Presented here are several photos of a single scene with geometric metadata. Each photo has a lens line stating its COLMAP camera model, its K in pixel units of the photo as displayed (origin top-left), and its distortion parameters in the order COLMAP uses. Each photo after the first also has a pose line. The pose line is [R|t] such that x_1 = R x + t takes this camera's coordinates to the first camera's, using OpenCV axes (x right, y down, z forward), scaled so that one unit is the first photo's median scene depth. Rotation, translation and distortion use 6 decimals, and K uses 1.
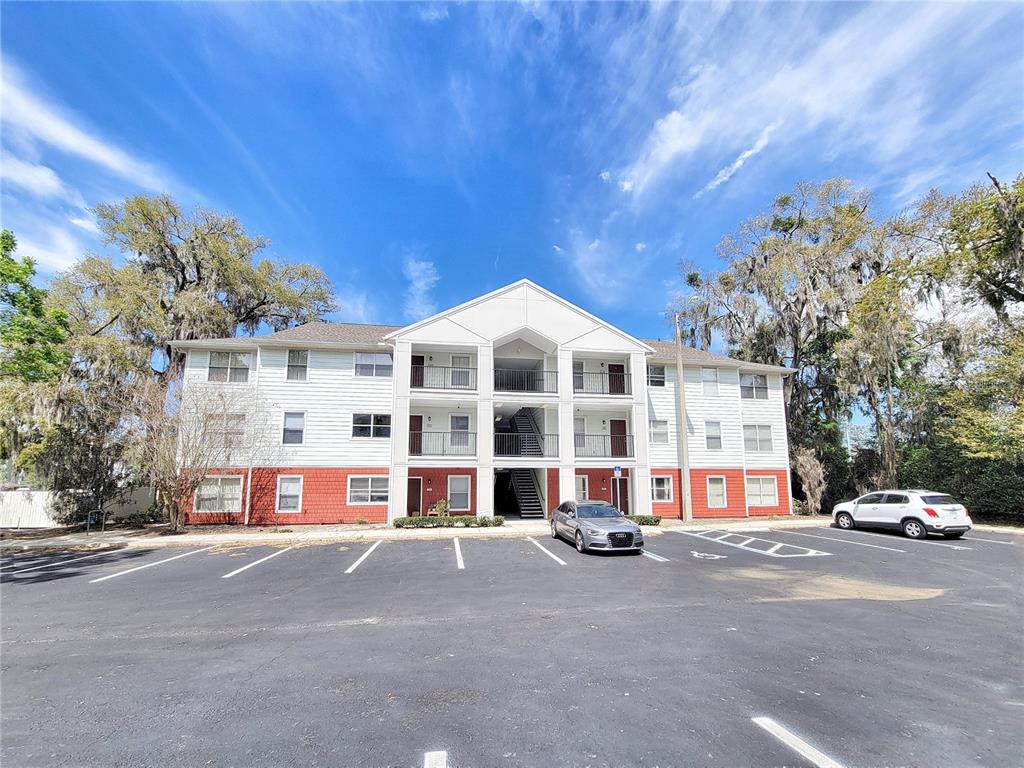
lens RADIAL K [[433.8, 0, 510.9], [0, 433.8, 378.8], [0, 0, 1]] dist [-0.001110, -0.000457]
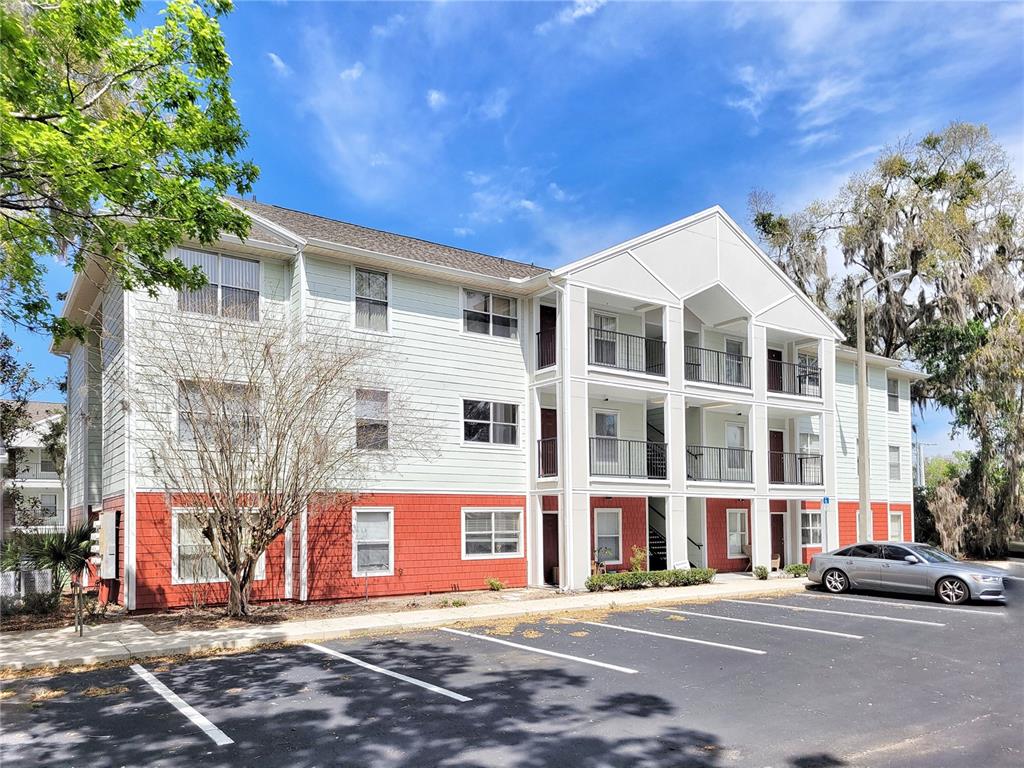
lens RADIAL K [[793.7, 0, 512.4], [0, 793.7, 430.0], [0, 0, 1]] dist [0.061802, 0.001937]
pose [[0.892546, 0.047485, 0.448448, -0.763828], [-0.101356, 0.990121, 0.096887, 0.013891], [-0.439417, -0.131929, 0.888542, 0.060014]]
